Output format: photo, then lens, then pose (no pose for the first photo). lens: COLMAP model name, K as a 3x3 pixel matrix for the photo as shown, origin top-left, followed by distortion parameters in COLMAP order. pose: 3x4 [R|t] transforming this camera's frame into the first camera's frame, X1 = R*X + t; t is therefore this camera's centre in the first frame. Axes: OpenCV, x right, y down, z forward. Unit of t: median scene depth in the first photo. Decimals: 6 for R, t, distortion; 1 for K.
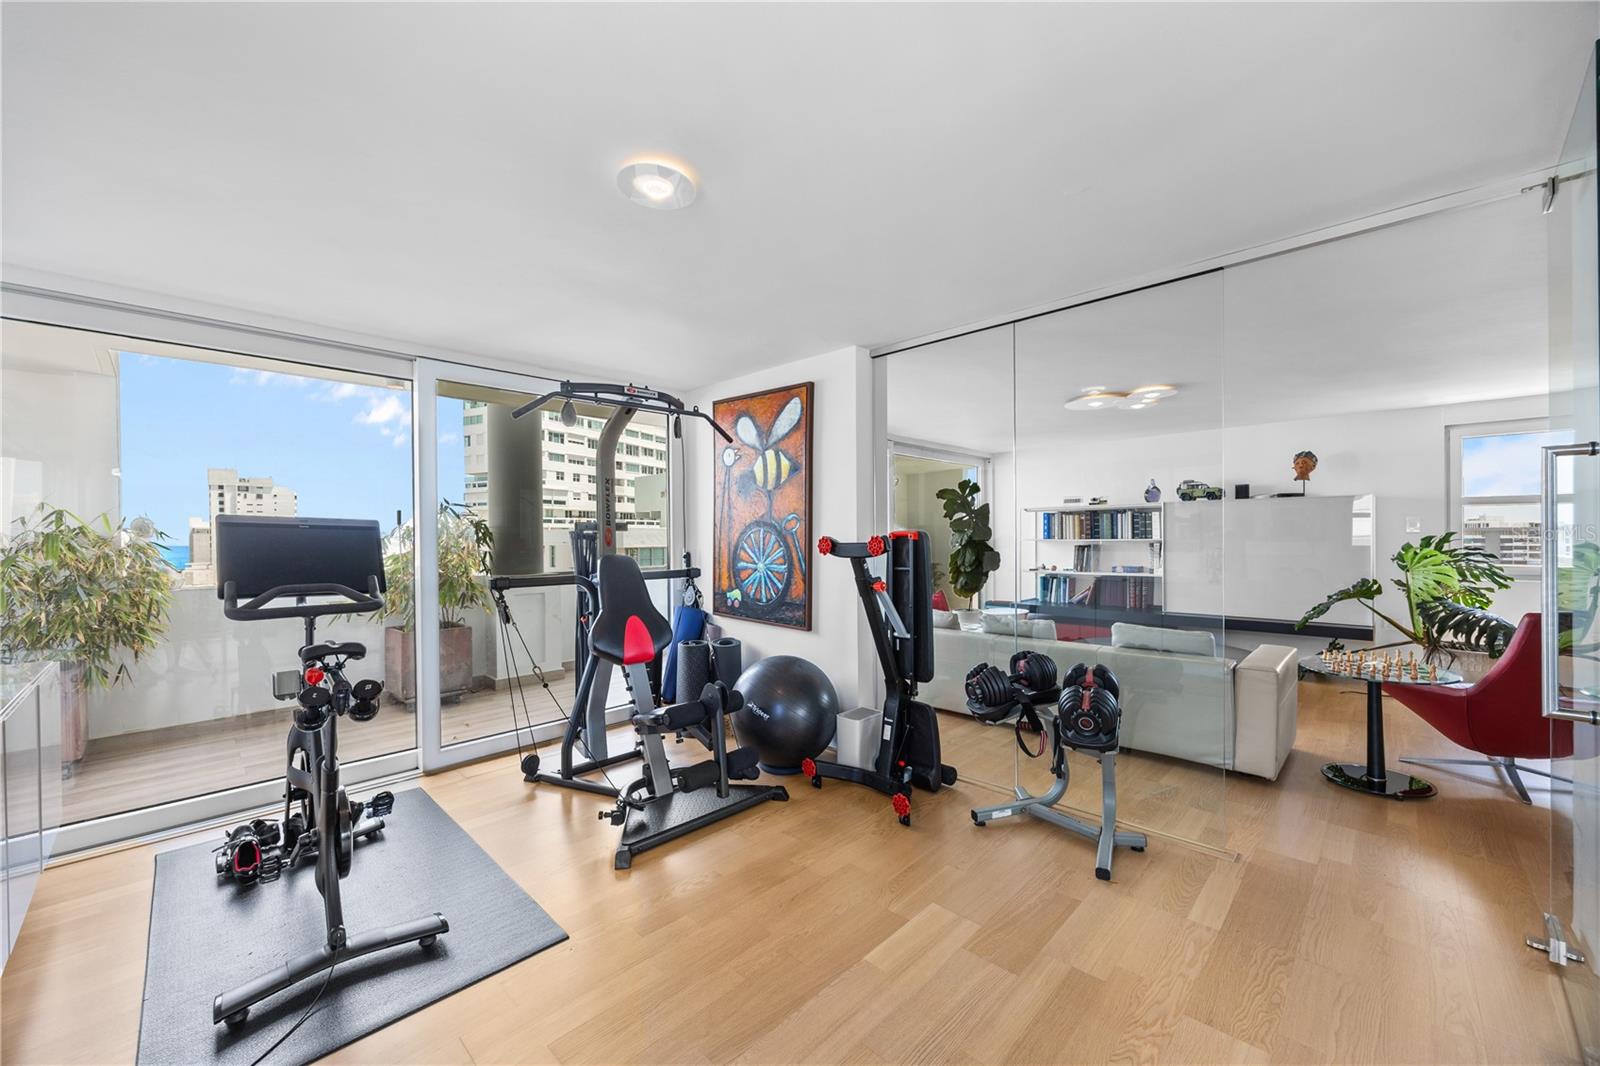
lens RADIAL K [[609.3, 0, 803.3], [0, 609.3, 538.6], [0, 0, 1]] dist [-0.001424, 0.000096]
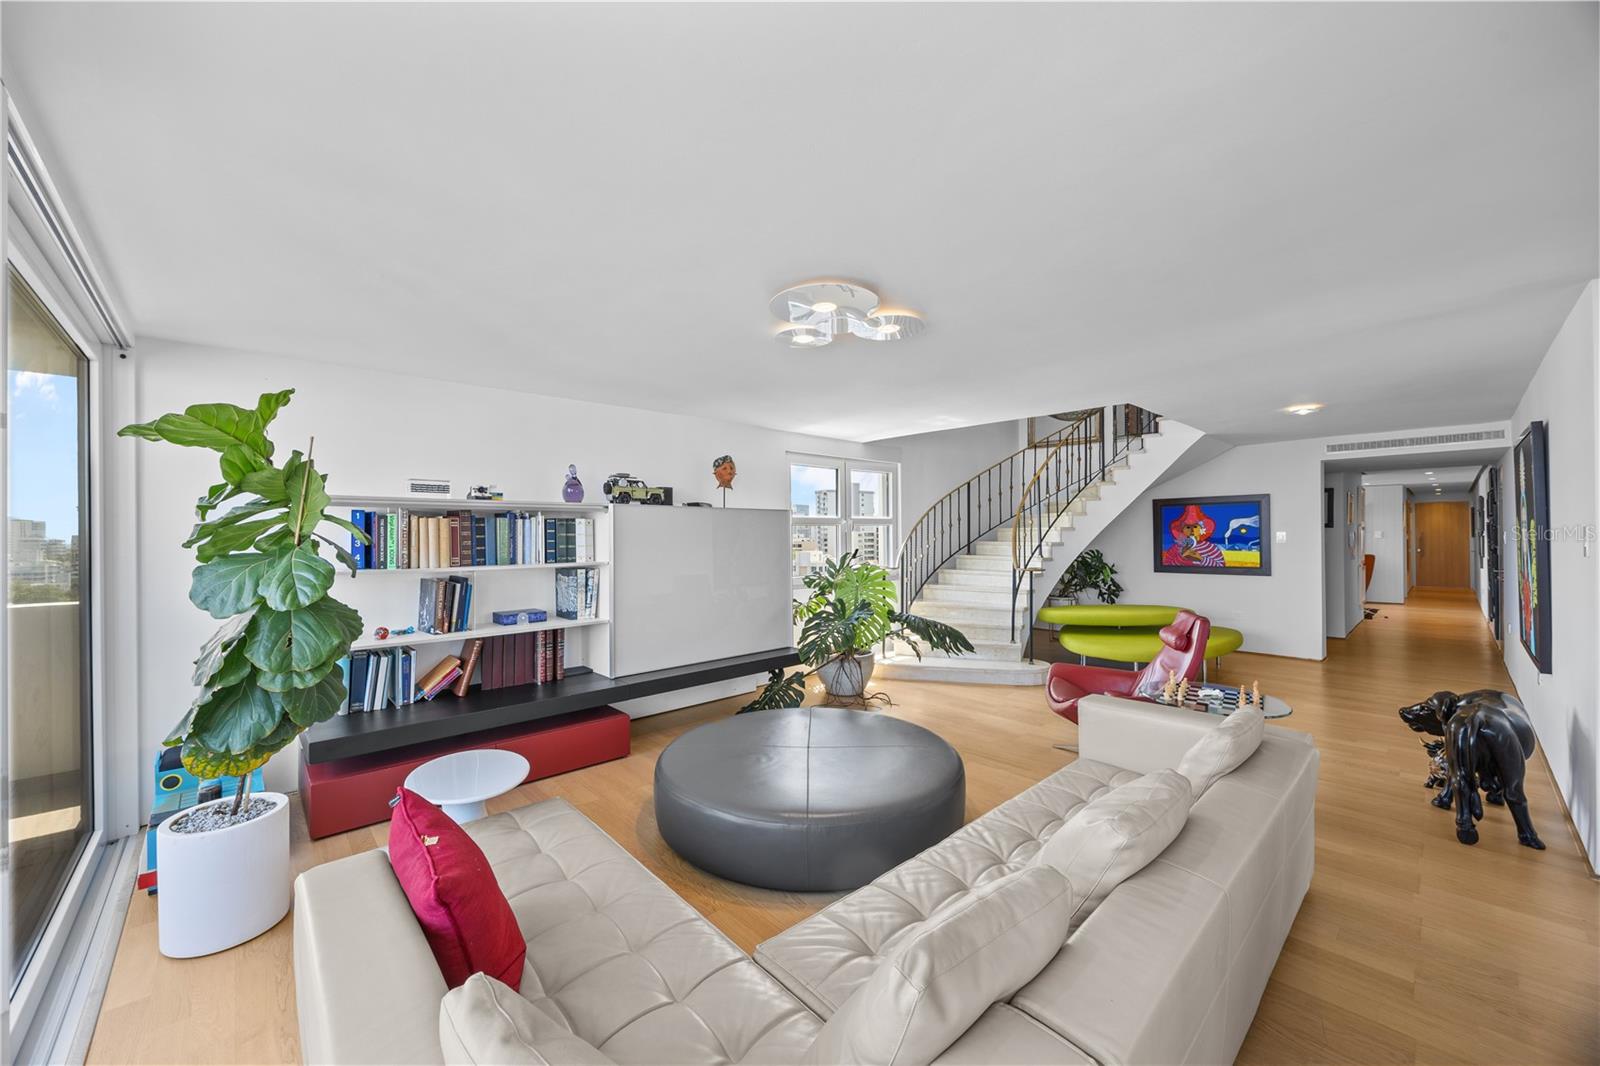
lens RADIAL K [[609.3, 0, 797.0], [0, 609.3, 530.3], [0, 0, 1]] dist [-0.001424, 0.000096]
pose [[0.052938, 0.017467, 0.998445, -0.026509], [0.008480, 0.999803, -0.017941, -0.018628], [-0.998562, 0.009416, 0.052779, 0.747391]]
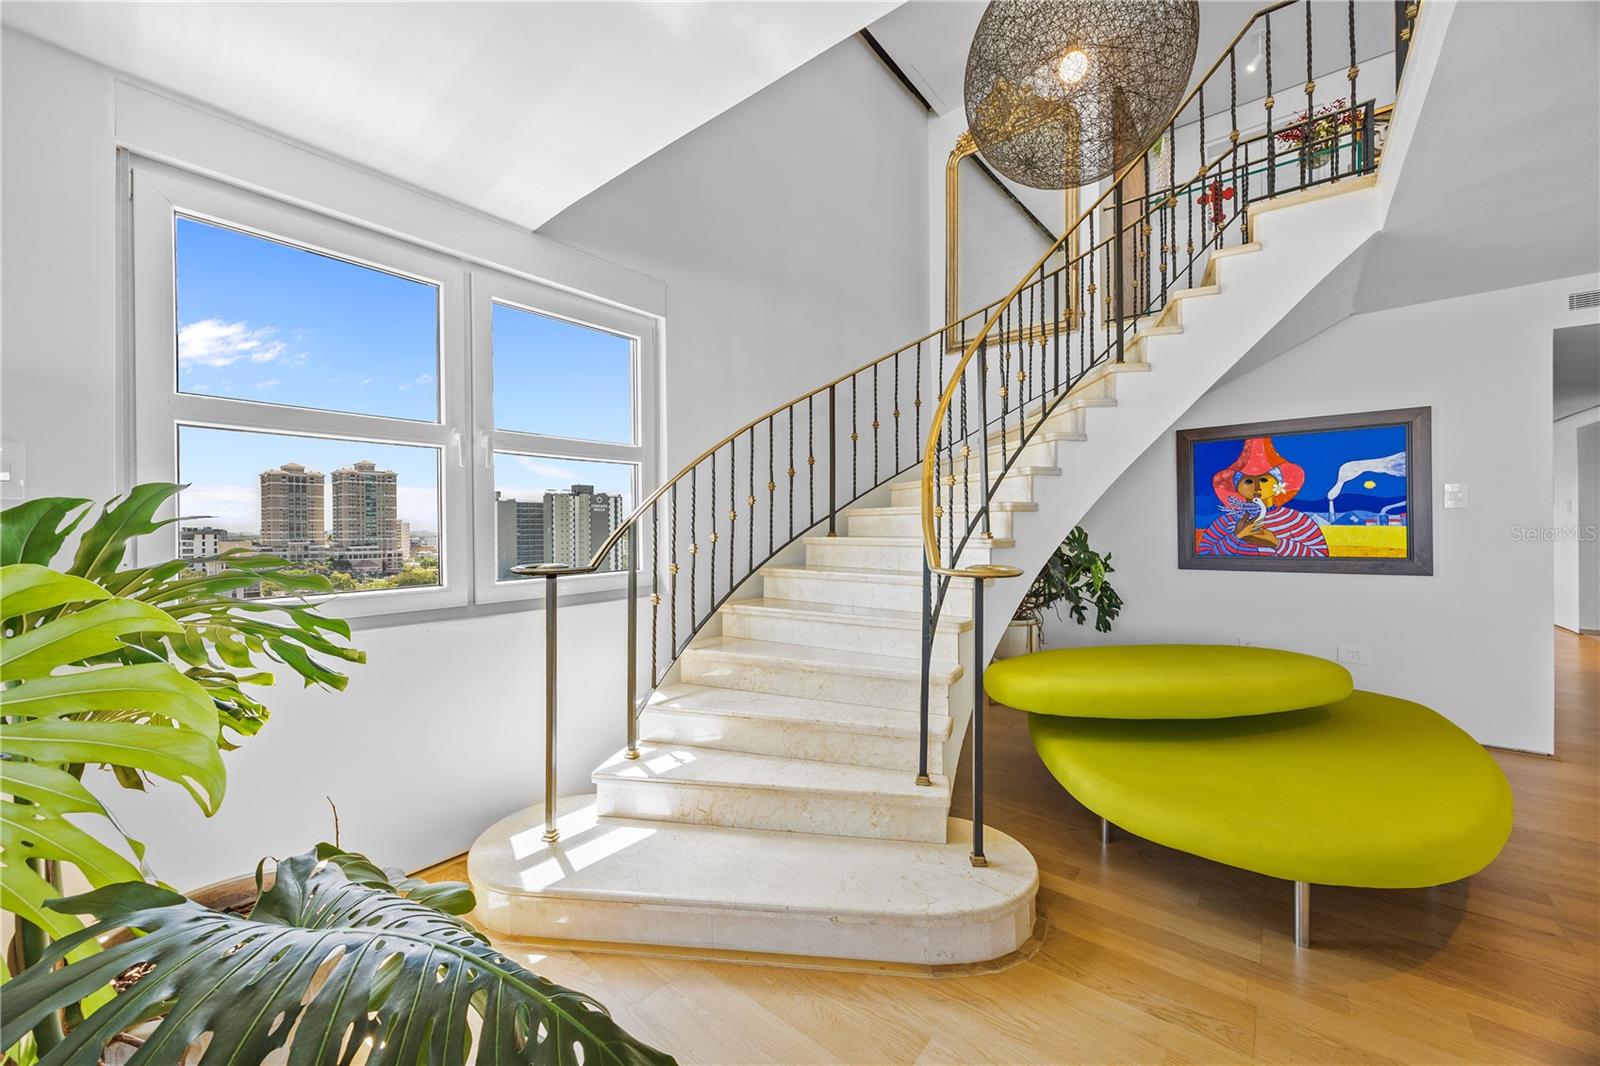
lens RADIAL K [[609.3, 0, 797.2], [0, 609.3, 529.3], [0, 0, 1]] dist [-0.001424, 0.000096]
pose [[-0.094265, 0.007244, 0.995521, 0.592723], [0.010187, 0.999928, -0.006311, 0.006265], [-0.995495, 0.009547, -0.094332, 0.568794]]
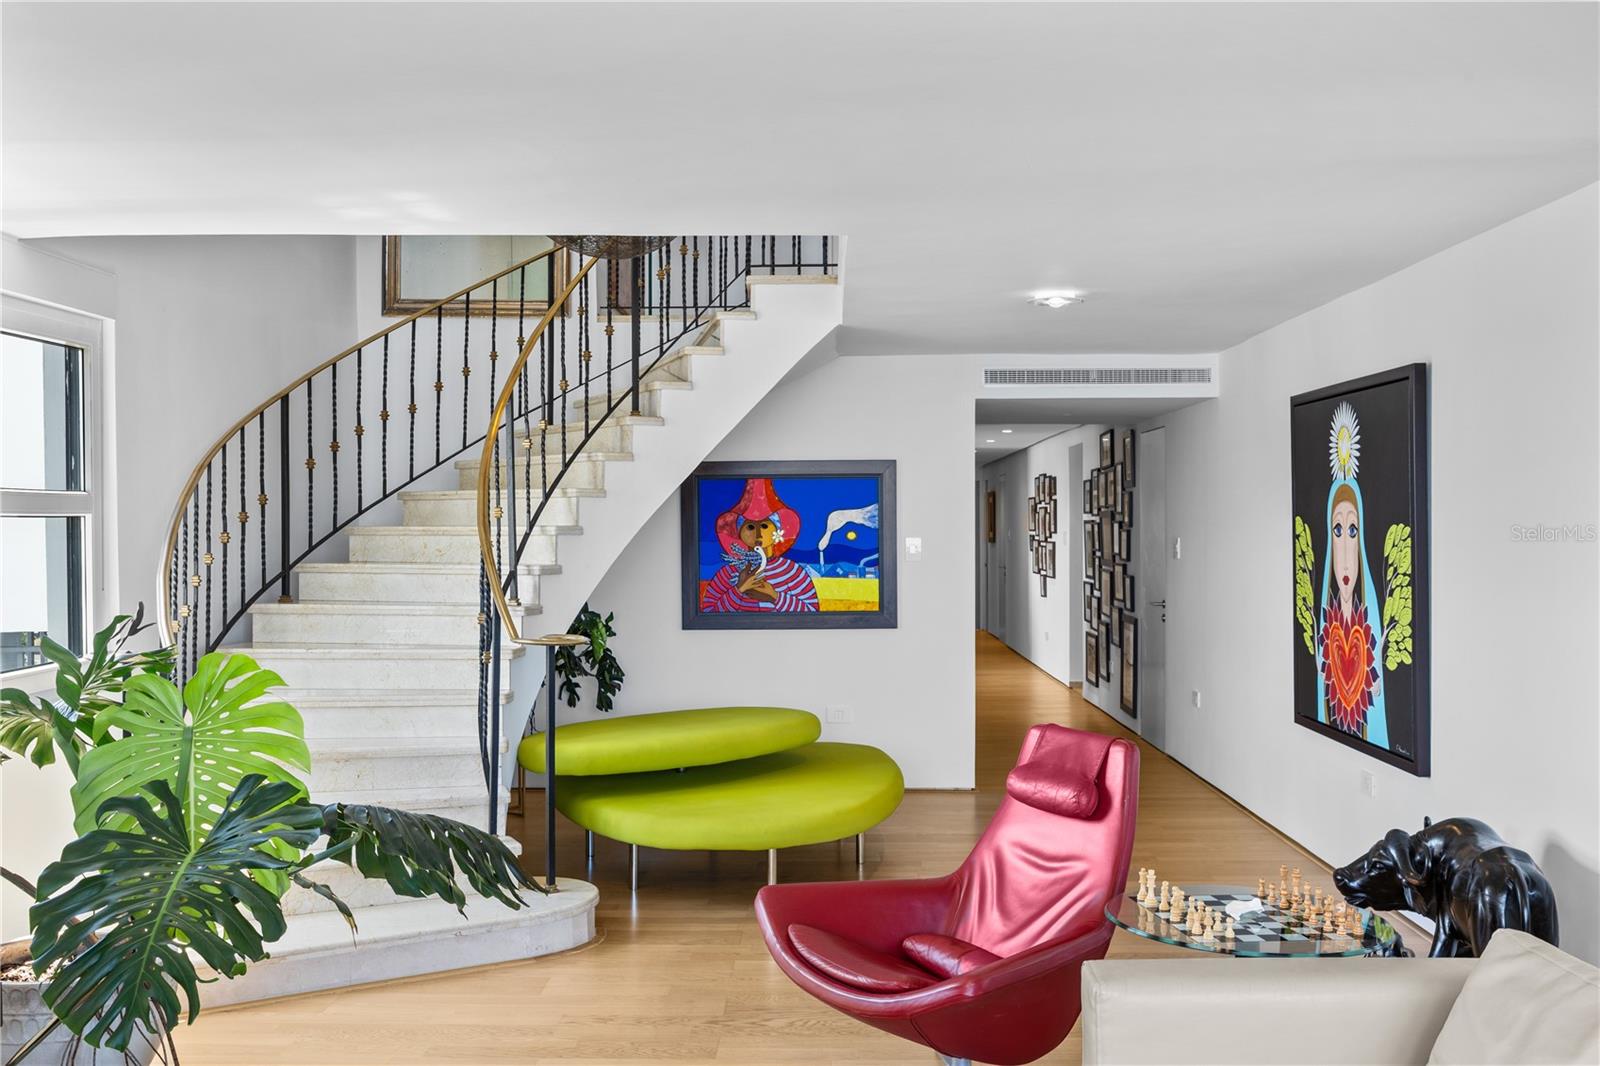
lens RADIAL K [[1528.7, 0, 803.2], [0, 1528.7, 537.4], [0, 0, 1]] dist [-0.005415, 0.000000]
pose [[-0.683347, 0.008141, 0.730048, 0.172116], [0.011663, 0.999932, -0.000234, -0.028717], [-0.730000, 0.008354, -0.683396, 0.921906]]
